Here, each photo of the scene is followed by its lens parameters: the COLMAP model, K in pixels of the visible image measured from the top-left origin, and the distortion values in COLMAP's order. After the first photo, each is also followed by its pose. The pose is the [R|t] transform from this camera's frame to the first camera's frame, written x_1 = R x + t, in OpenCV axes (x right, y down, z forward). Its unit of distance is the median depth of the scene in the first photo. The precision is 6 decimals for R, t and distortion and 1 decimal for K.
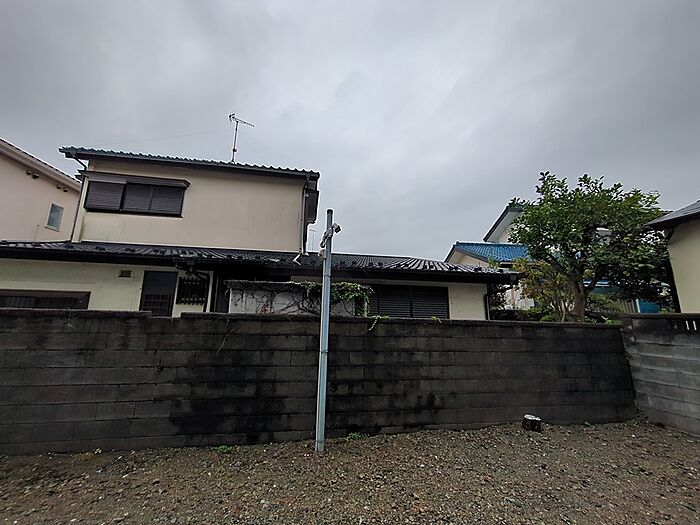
lens RADIAL K [[275.6, 0, 348.0], [0, 275.6, 260.3], [0, 0, 1]] dist [0.004204, 0.000160]
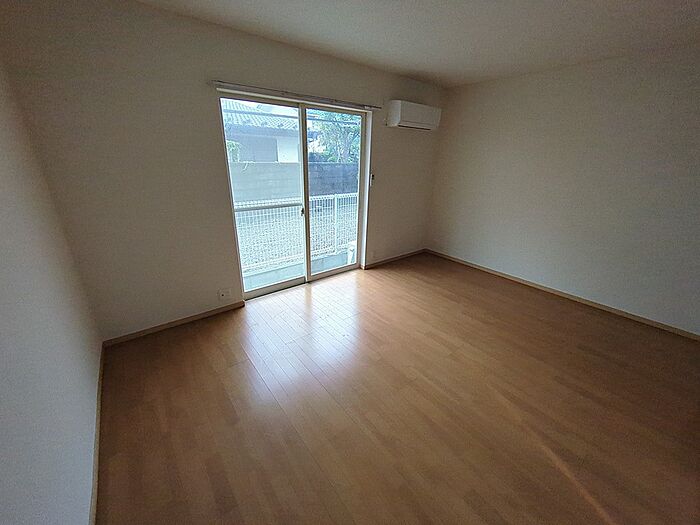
lens RADIAL K [[275.6, 0, 348.0], [0, 275.6, 260.3], [0, 0, 1]] dist [0.004204, 0.000160]
pose [[0.794532, -0.224561, 0.564173, -0.448216], [-0.112220, 0.858798, 0.499873, -0.181944], [-0.596762, -0.460477, 0.657142, -0.719804]]
